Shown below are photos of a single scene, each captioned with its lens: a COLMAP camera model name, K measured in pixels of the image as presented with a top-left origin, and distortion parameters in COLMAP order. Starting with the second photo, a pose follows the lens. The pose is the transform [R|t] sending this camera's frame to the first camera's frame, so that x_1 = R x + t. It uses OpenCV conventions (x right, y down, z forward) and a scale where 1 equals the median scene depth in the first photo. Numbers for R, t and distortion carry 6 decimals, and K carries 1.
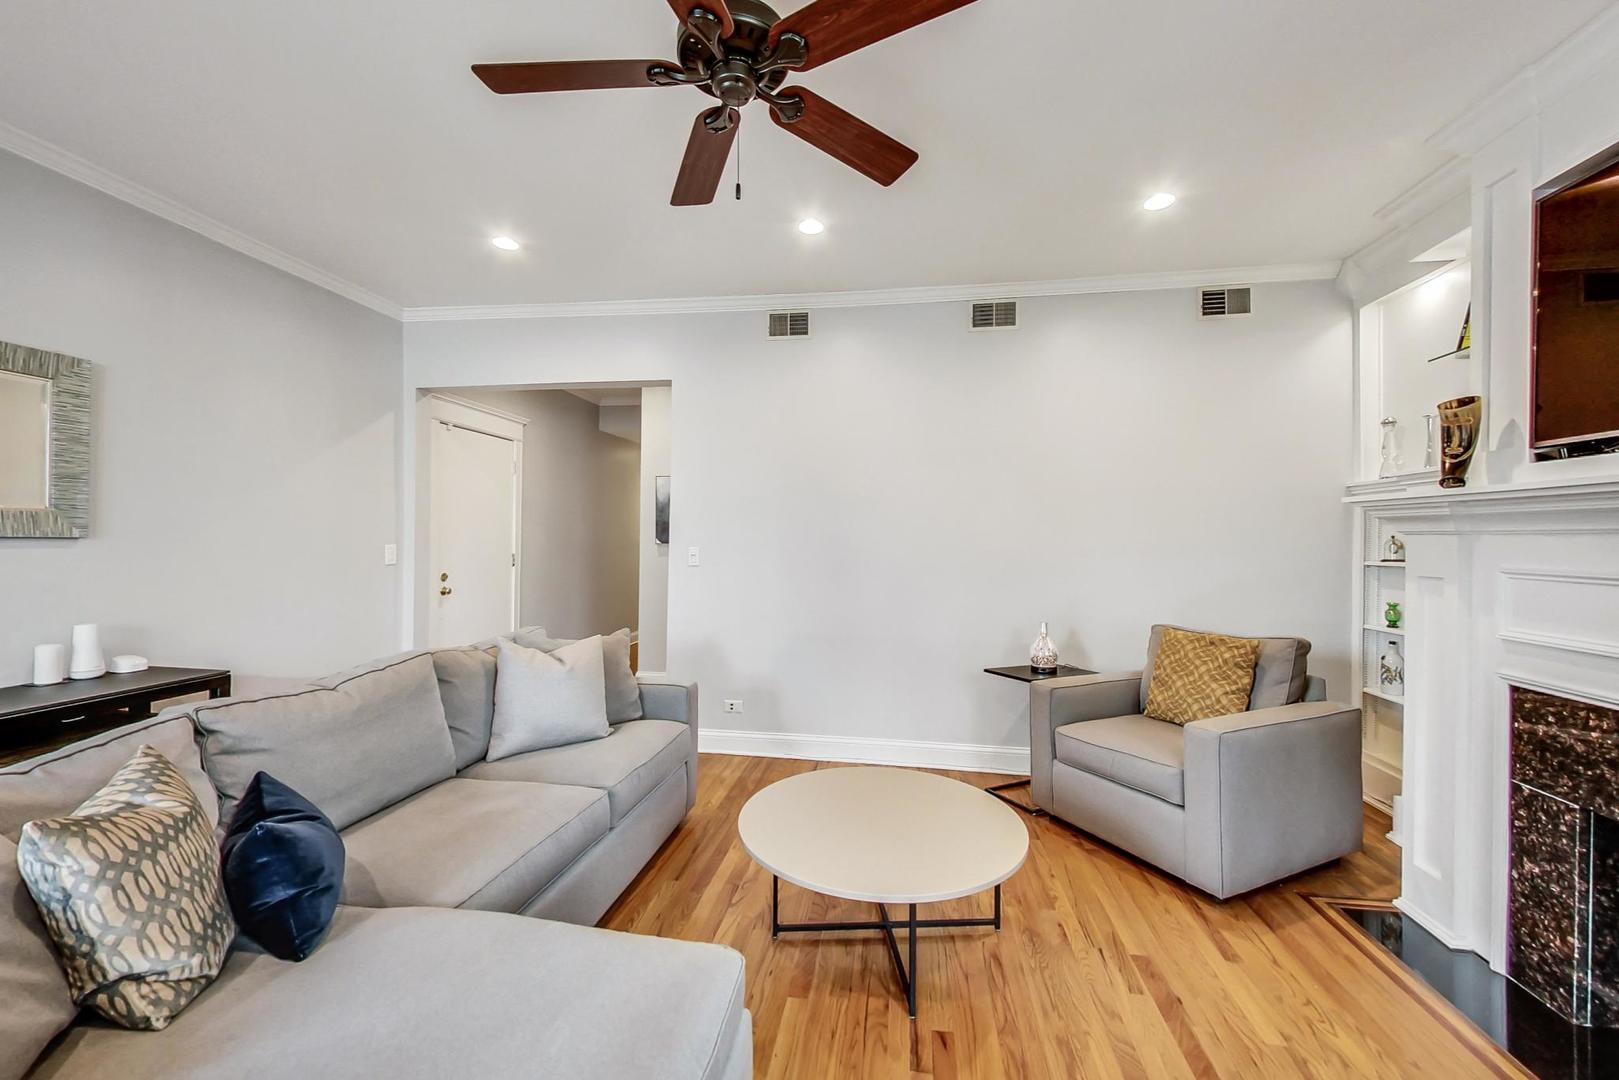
lens RADIAL K [[635.3, 0, 816.4], [0, 635.3, 534.5], [0, 0, 1]] dist [-0.002503, -0.000423]
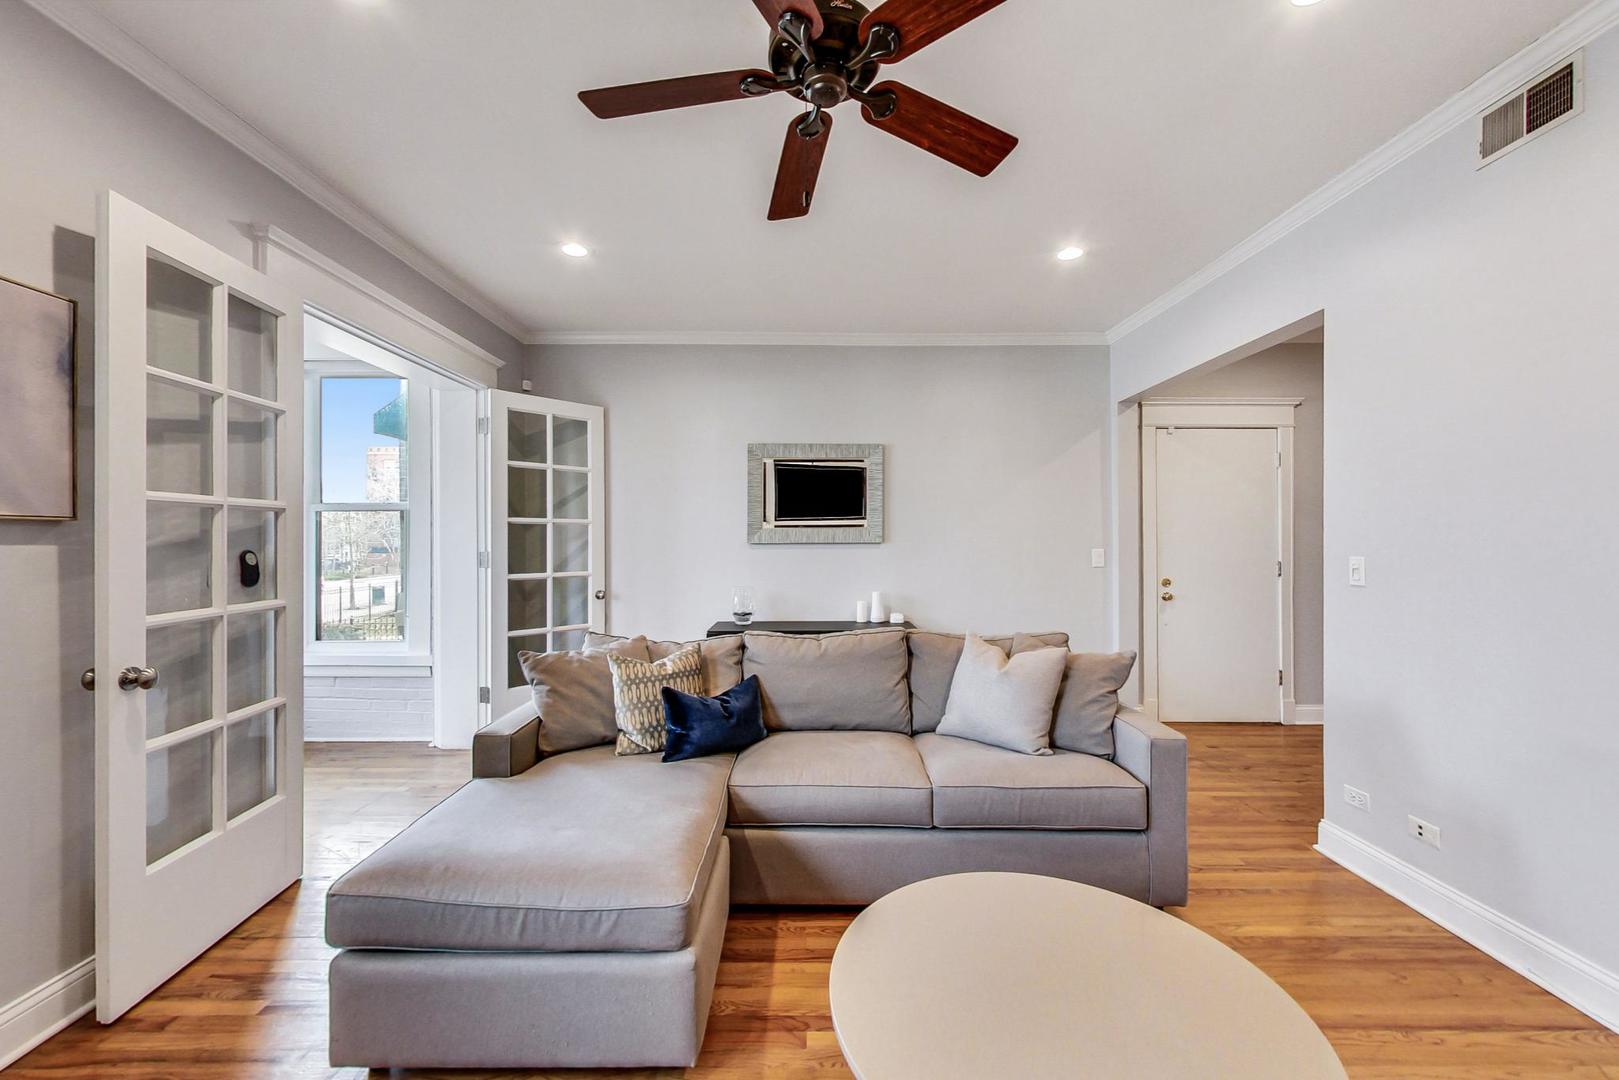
lens RADIAL K [[635.3, 0, 816.4], [0, 635.3, 534.5], [0, 0, 1]] dist [-0.002503, -0.000423]
pose [[0.151865, -0.015287, -0.988283, 0.556315], [0.006256, 0.999875, -0.014505, 0.005353], [0.988381, -0.003980, 0.151942, 0.554617]]
